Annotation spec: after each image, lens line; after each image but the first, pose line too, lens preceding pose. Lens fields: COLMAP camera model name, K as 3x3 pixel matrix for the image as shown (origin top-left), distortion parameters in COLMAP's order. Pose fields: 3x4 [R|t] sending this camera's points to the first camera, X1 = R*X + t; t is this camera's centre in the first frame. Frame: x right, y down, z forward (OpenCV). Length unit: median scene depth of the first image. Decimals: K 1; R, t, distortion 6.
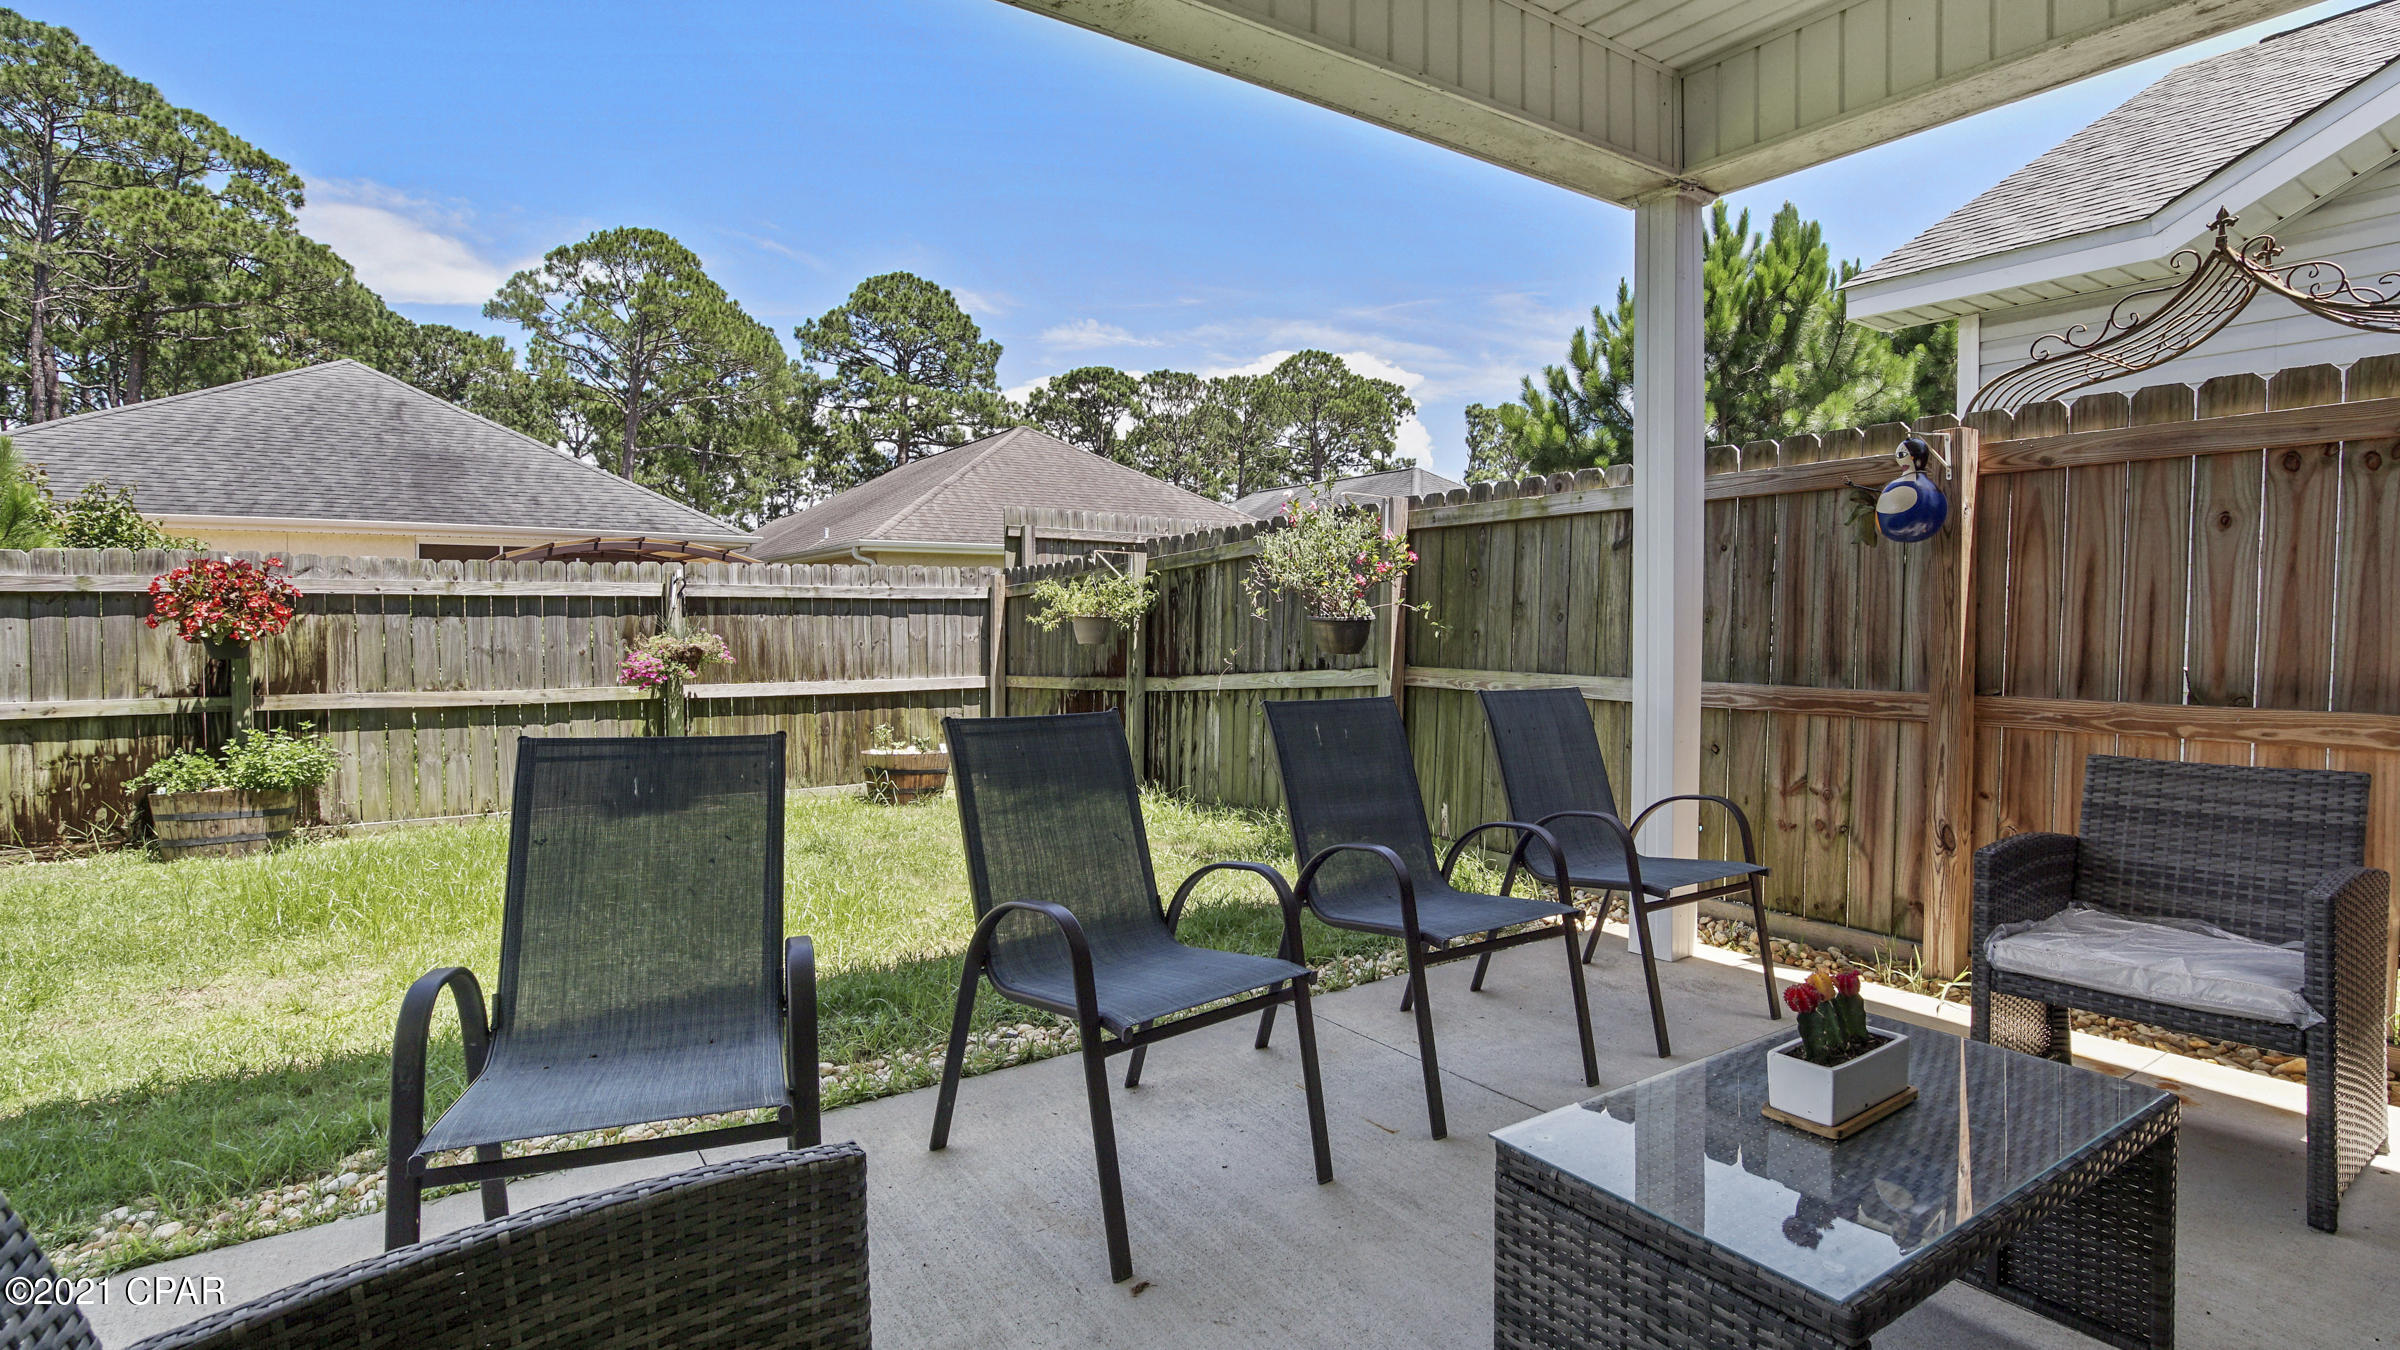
lens RADIAL K [[1121.9, 0, 1169.0], [0, 1121.9, 666.1], [0, 0, 1]] dist [-0.021699, -0.000051]
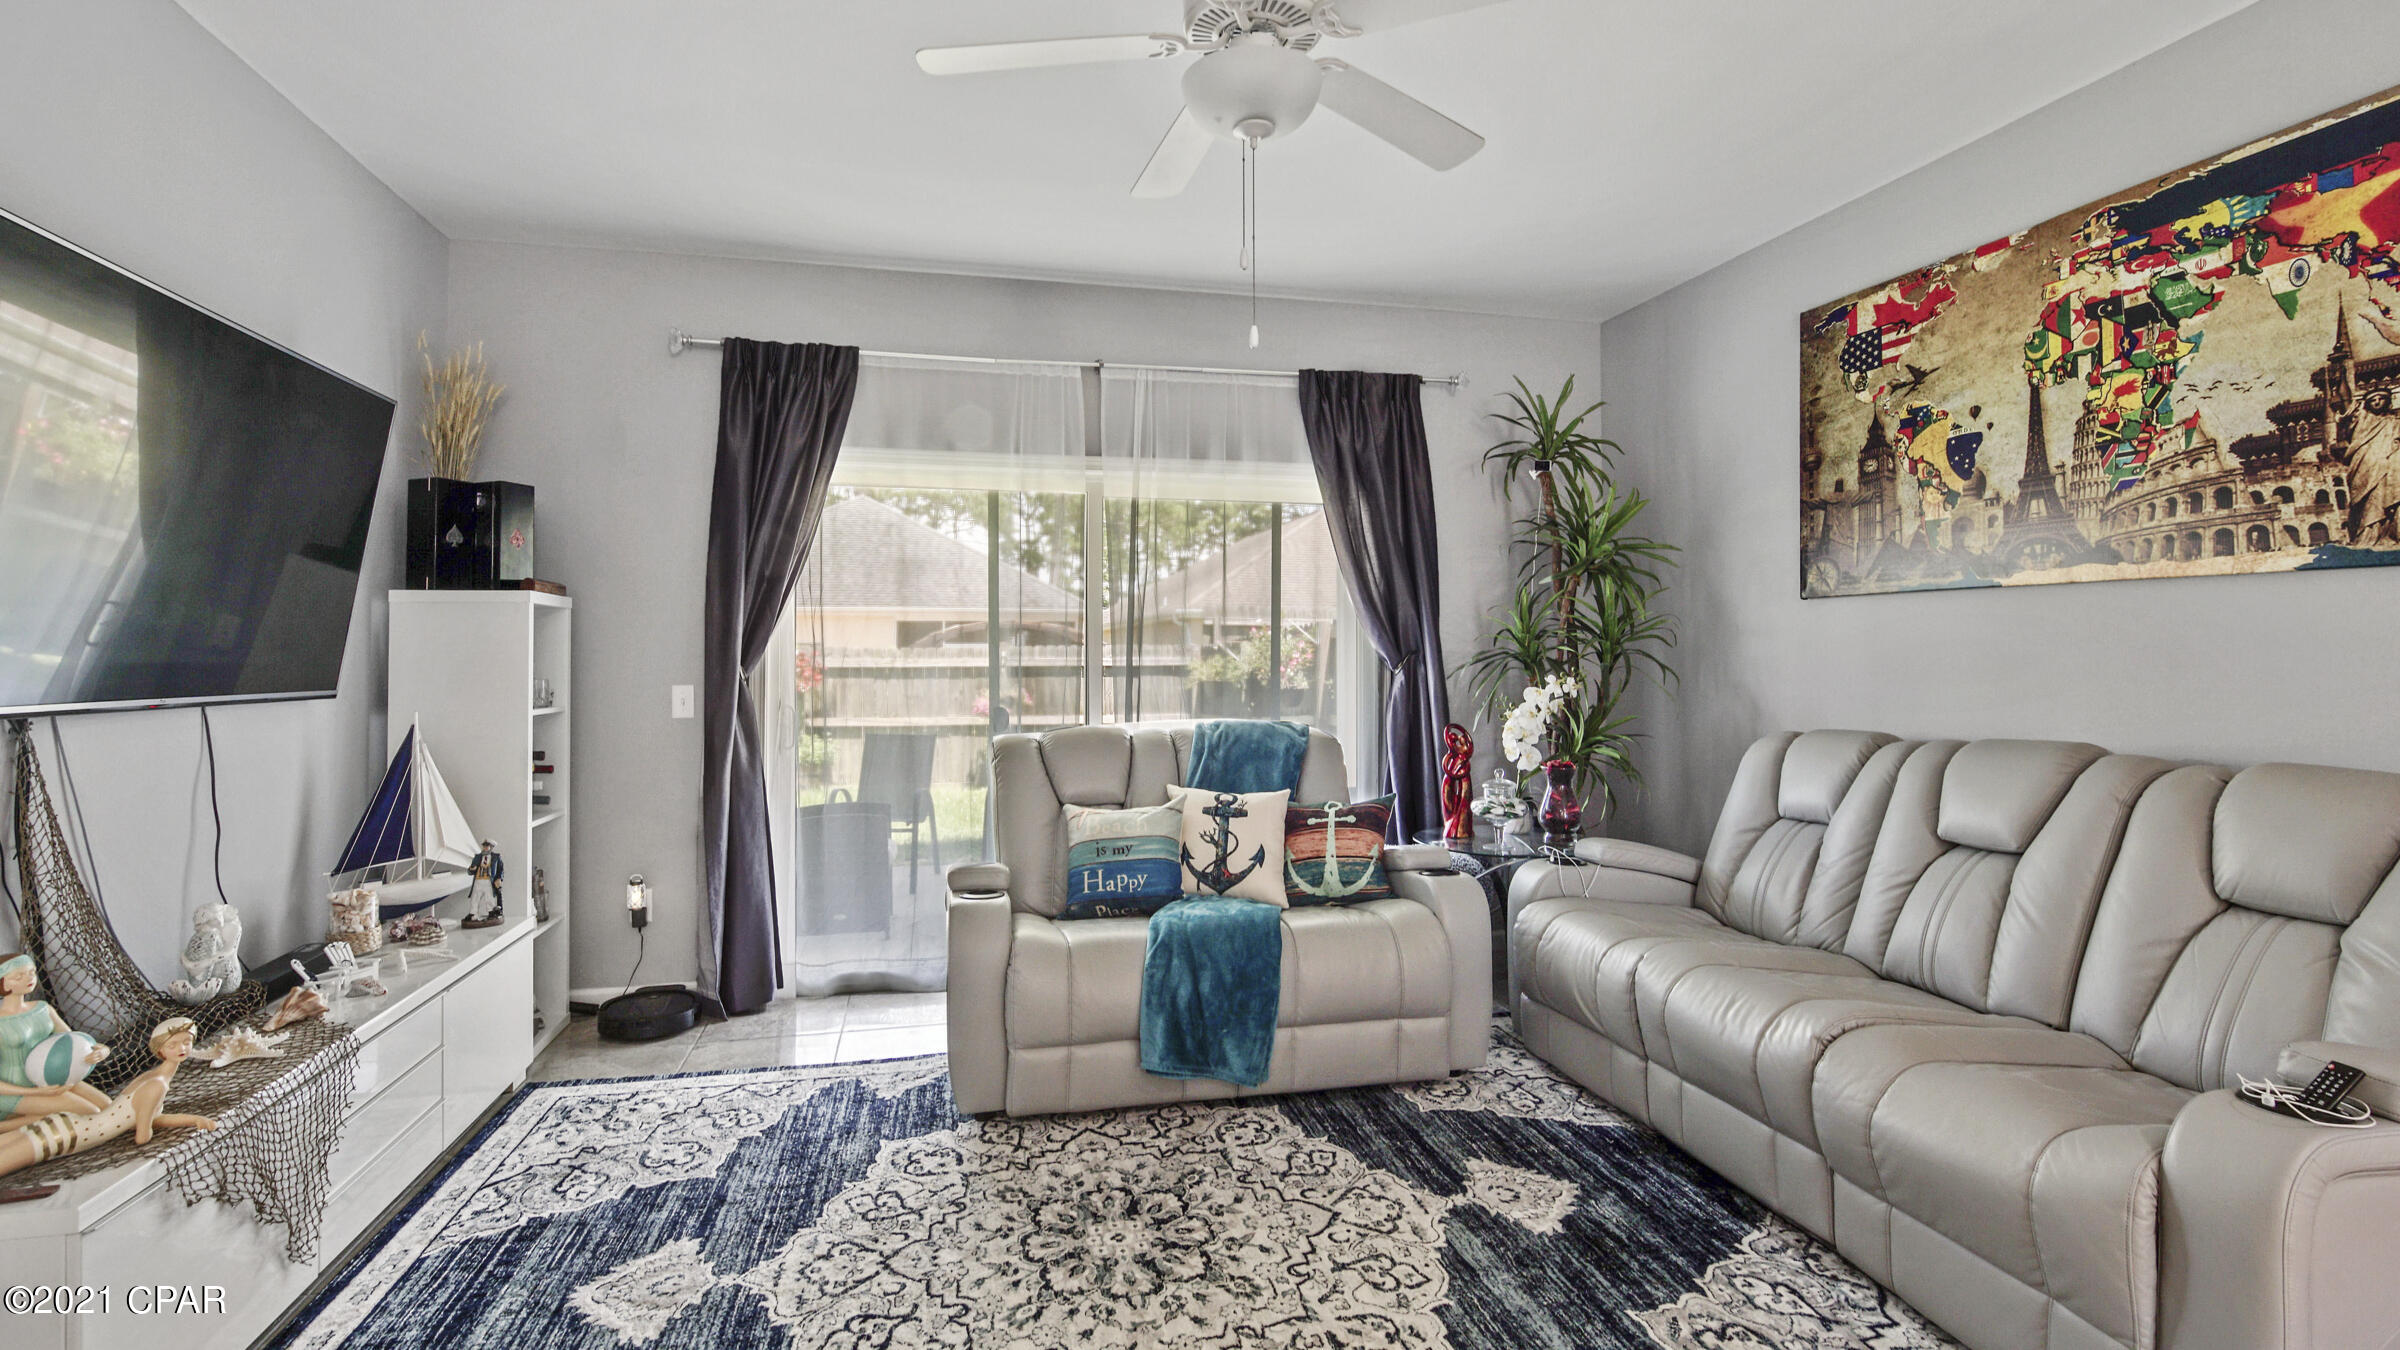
lens RADIAL K [[1121.9, 0, 1169.0], [0, 1121.9, 666.1], [0, 0, 1]] dist [-0.021699, -0.000051]
pose [[0.929121, 0.003081, -0.369764, 0.464999], [-0.013856, 0.999553, -0.026488, -0.020096], [0.369517, 0.029734, 0.928748, -0.560970]]
